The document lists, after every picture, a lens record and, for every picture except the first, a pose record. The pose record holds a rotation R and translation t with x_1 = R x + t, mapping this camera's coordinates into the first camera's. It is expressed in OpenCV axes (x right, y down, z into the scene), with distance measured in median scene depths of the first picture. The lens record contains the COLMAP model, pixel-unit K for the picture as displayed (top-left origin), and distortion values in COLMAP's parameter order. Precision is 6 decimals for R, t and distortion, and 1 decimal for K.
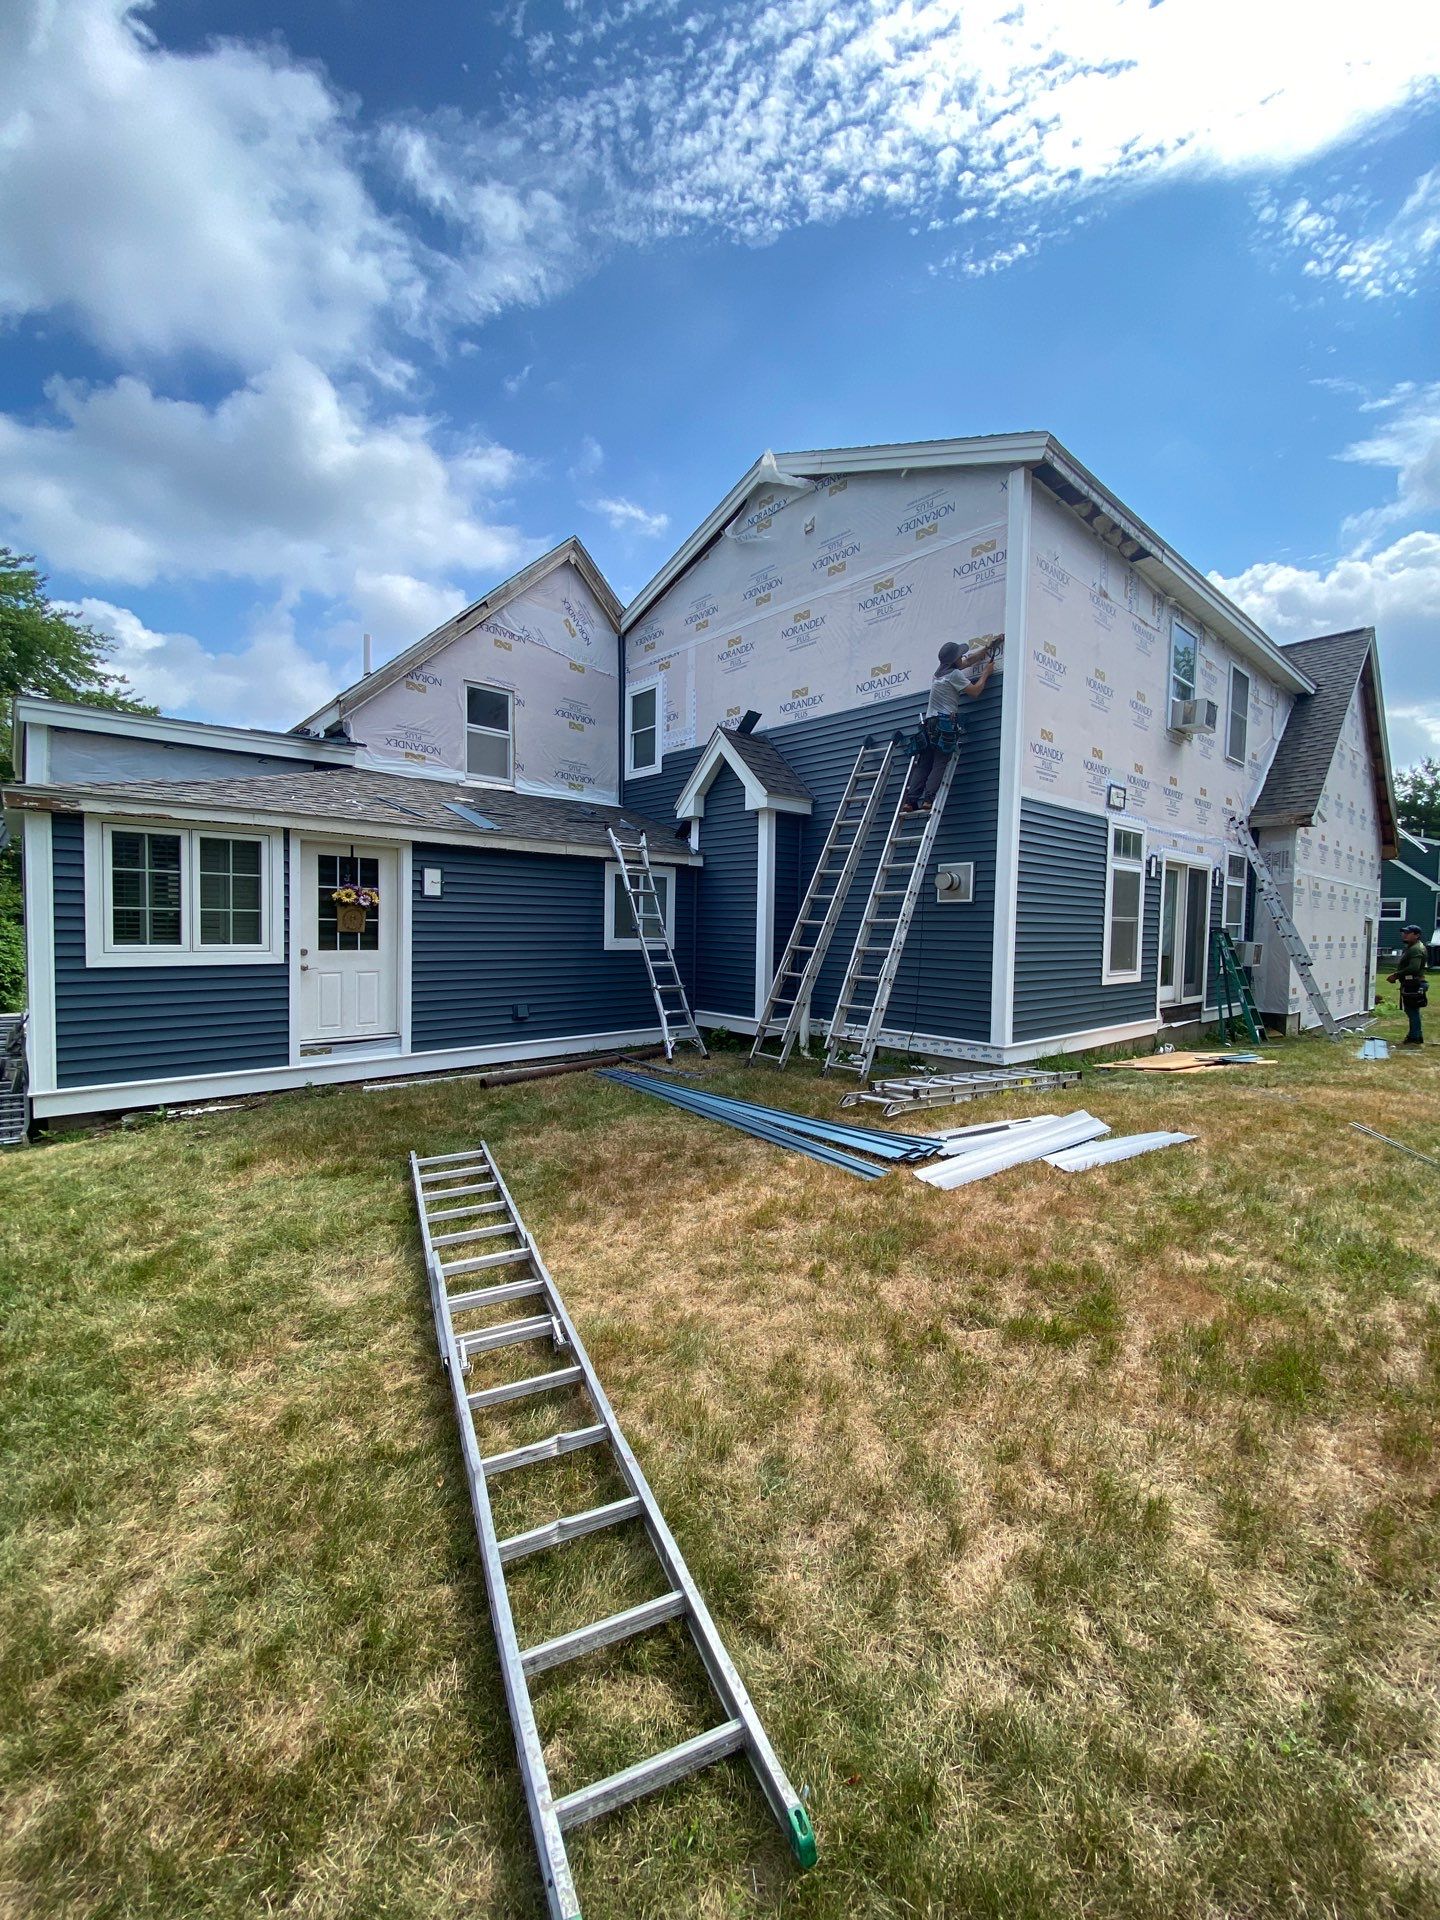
lens RADIAL K [[768.0, 0, 721.6], [0, 768.0, 965.6], [0, 0, 1]] dist [0.000414, 0.000015]
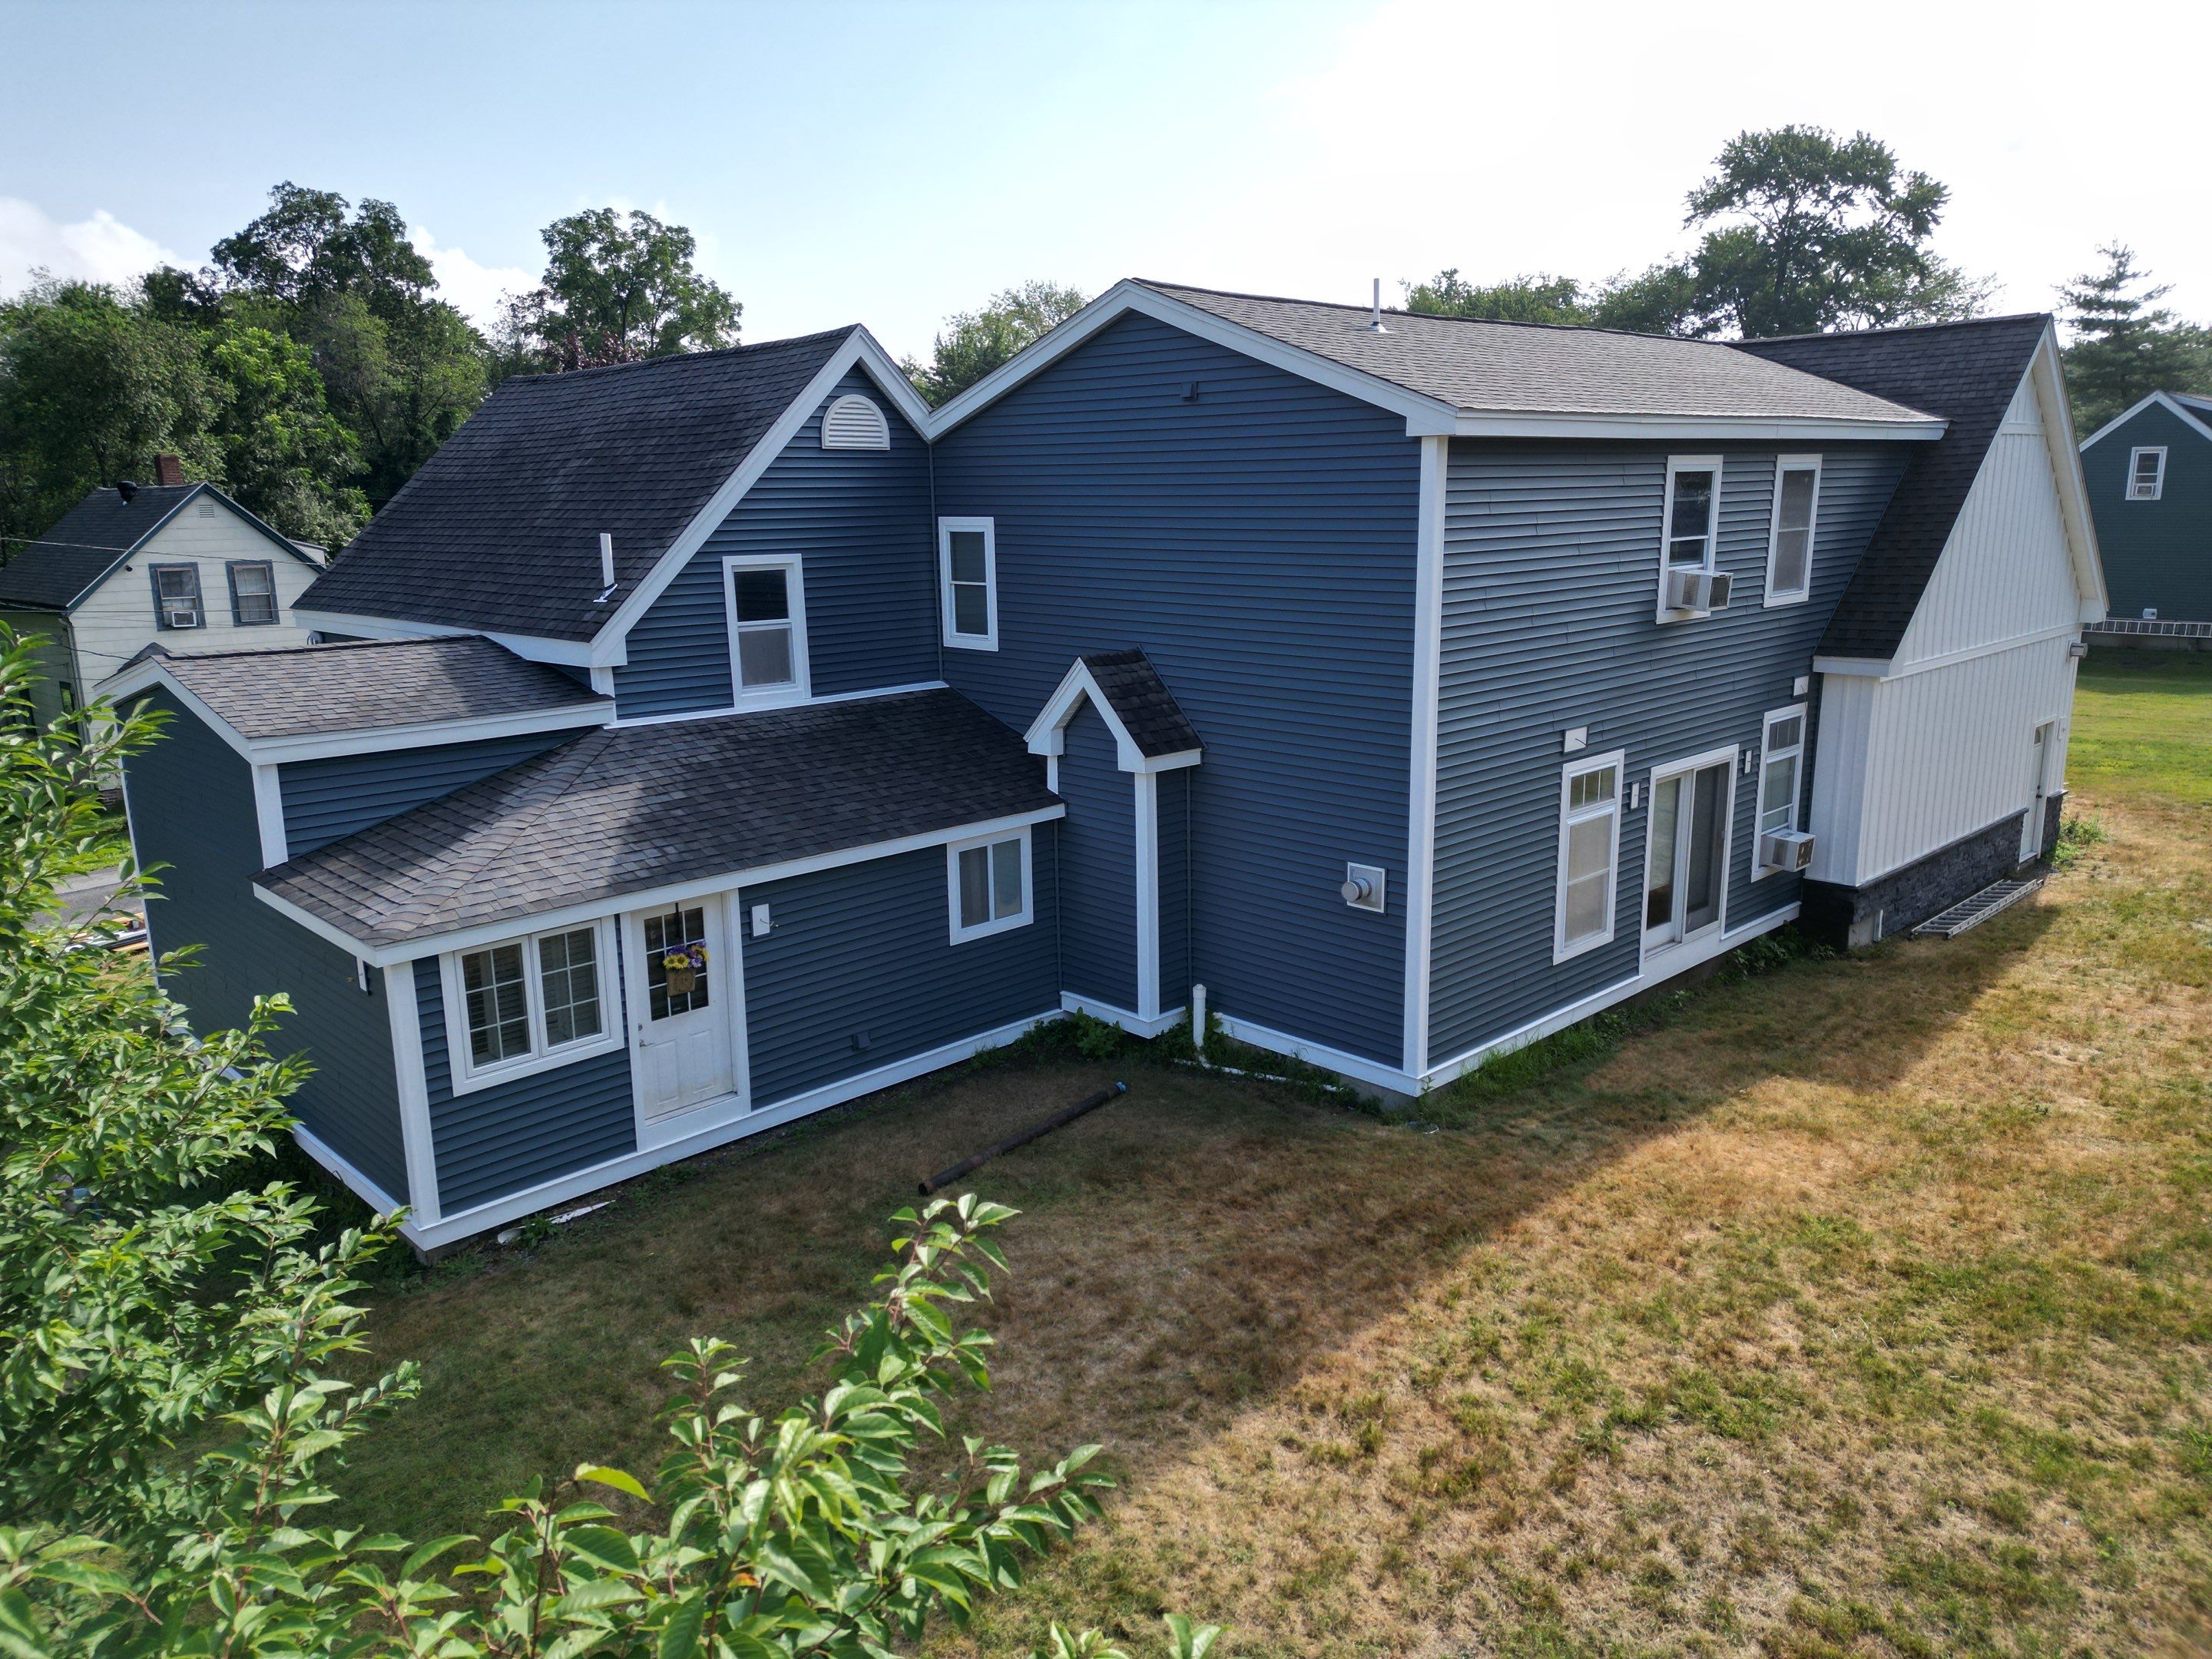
lens RADIAL K [[1504.1, 0, 1106.0], [0, 1504.1, 829.5], [0, 0, 1]] dist [0.036755, 0.000293]
pose [[0.998866, -0.039644, 0.026354, -0.030573], [0.034660, 0.985131, 0.168275, -0.488139], [-0.032633, -0.167171, 0.985388, -0.674394]]
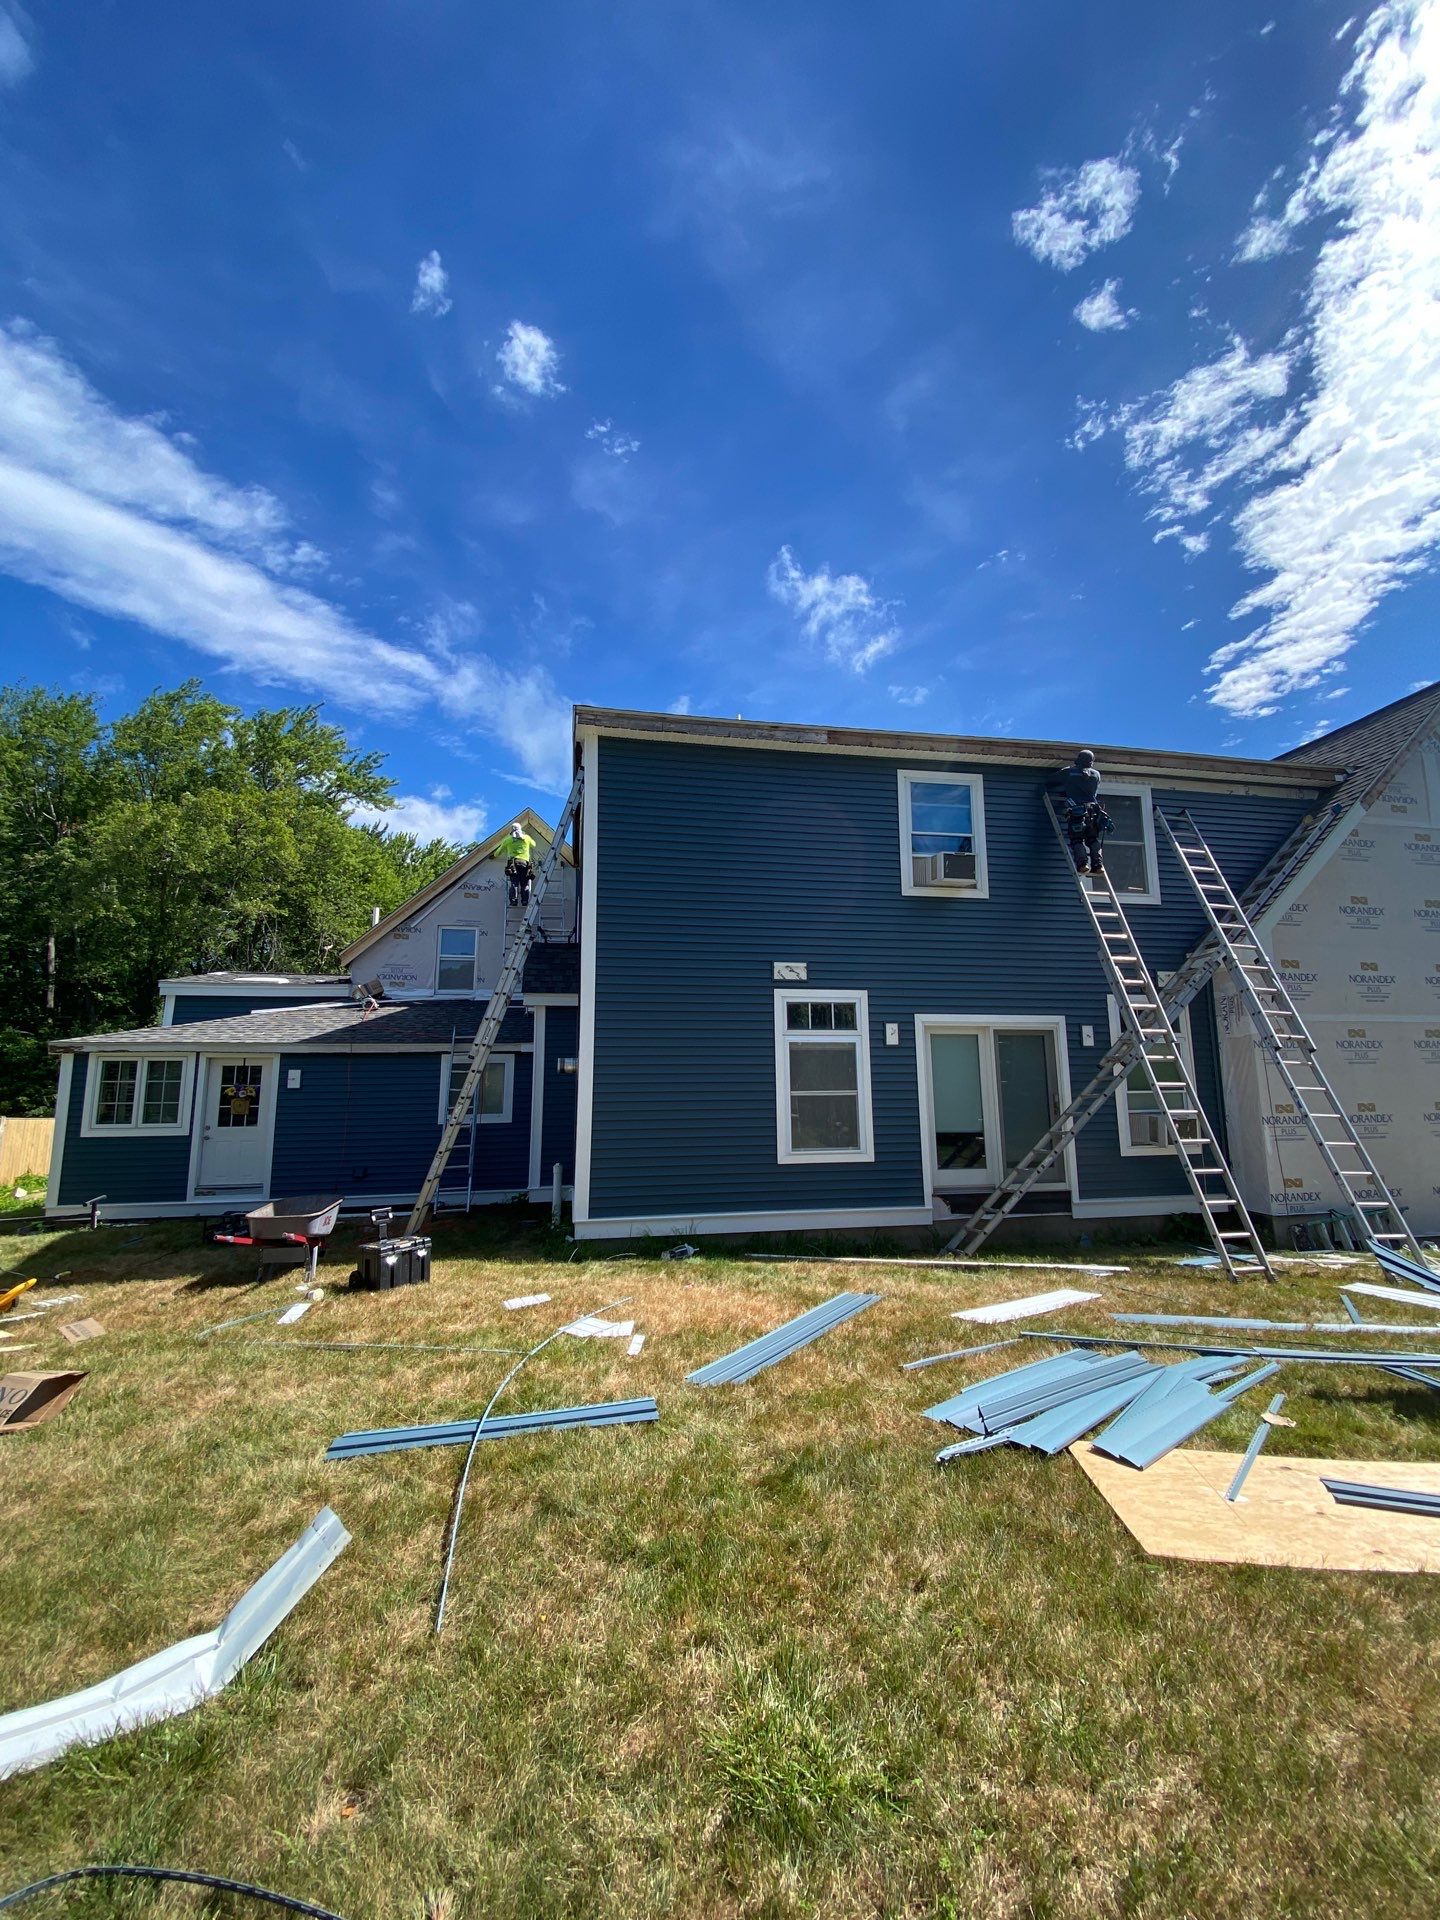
lens RADIAL K [[804.8, 0, 720.0], [0, 804.8, 960.0], [0, 0, 1]] dist [-0.000354, -0.000037]
pose [[0.848250, -0.098182, -0.520416, 1.165086], [-0.004474, 0.981302, -0.192425, -0.039366], [0.529578, 0.165553, 0.831949, 0.110552]]
